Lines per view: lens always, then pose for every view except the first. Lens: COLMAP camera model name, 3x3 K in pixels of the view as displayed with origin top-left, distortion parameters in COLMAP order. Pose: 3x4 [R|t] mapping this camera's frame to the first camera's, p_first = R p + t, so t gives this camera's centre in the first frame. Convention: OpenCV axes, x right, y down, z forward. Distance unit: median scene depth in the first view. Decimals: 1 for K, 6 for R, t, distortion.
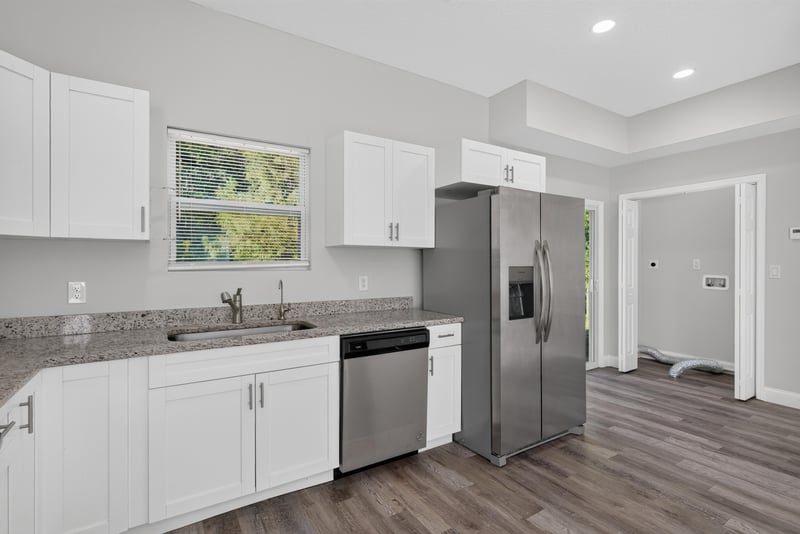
lens RADIAL K [[389.0, 0, 401.6], [0, 389.0, 263.3], [0, 0, 1]] dist [-0.000157, -0.000648]
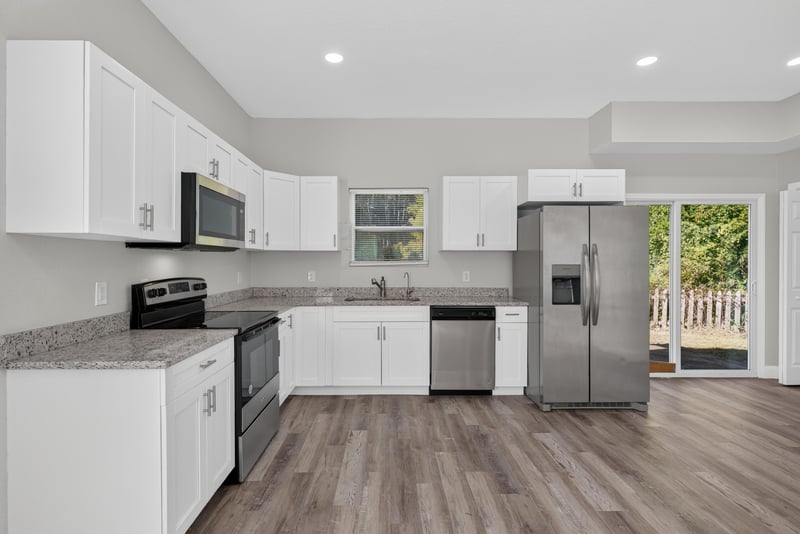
lens RADIAL K [[389.0, 0, 388.0], [0, 389.0, 263.7], [0, 0, 1]] dist [-0.000157, -0.000648]
pose [[0.842567, 0.000858, -0.538591, 0.495553], [-0.000764, 1.000000, 0.000397, 0.004955], [0.538591, 0.000077, 0.842568, -0.416350]]
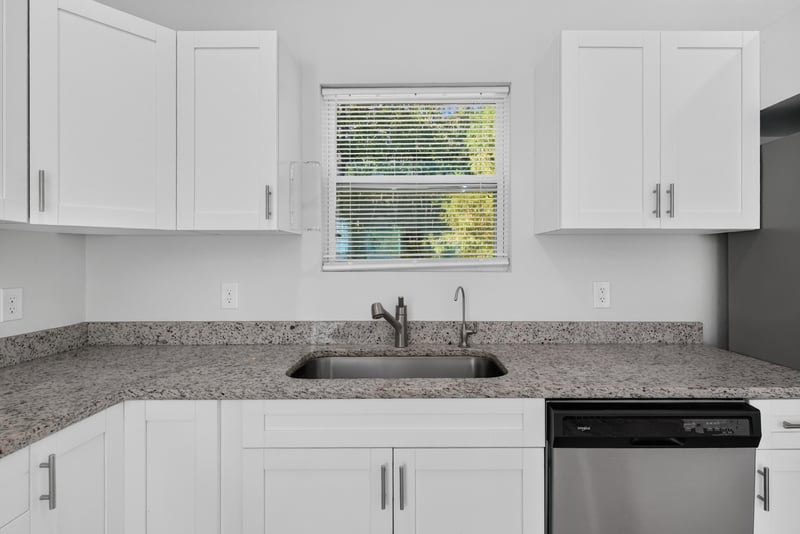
lens RADIAL K [[389.0, 0, 416.3], [0, 389.0, 260.8], [0, 0, 1]] dist [-0.000157, -0.000648]
pose [[0.843645, -0.001679, -0.536899, -0.020816], [0.001020, 0.999998, -0.001524, -0.000011], [0.536901, 0.000738, 0.843645, 0.397284]]
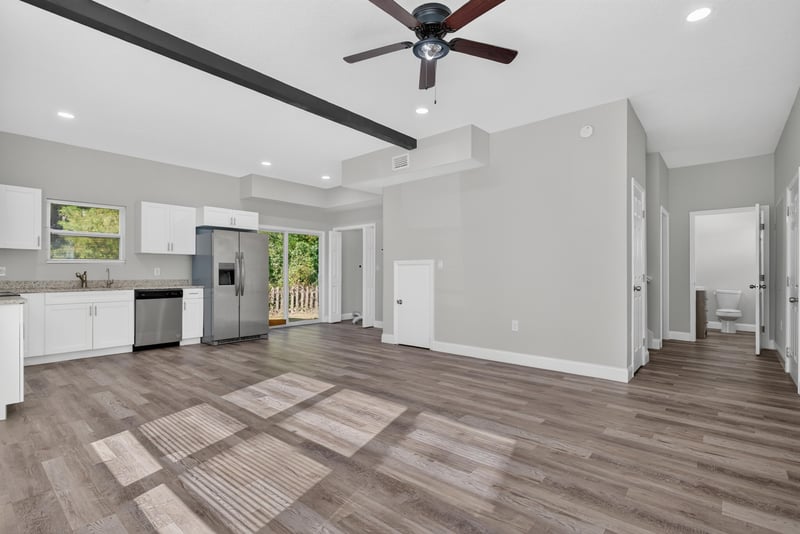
lens RADIAL K [[389.0, 0, 403.4], [0, 389.0, 271.0], [0, 0, 1]] dist [-0.000157, -0.000648]
pose [[0.957917, 0.000235, 0.287044, 0.644684], [0.002104, 0.999967, -0.007837, 0.076605], [-0.287036, 0.008111, 0.957885, -1.551074]]
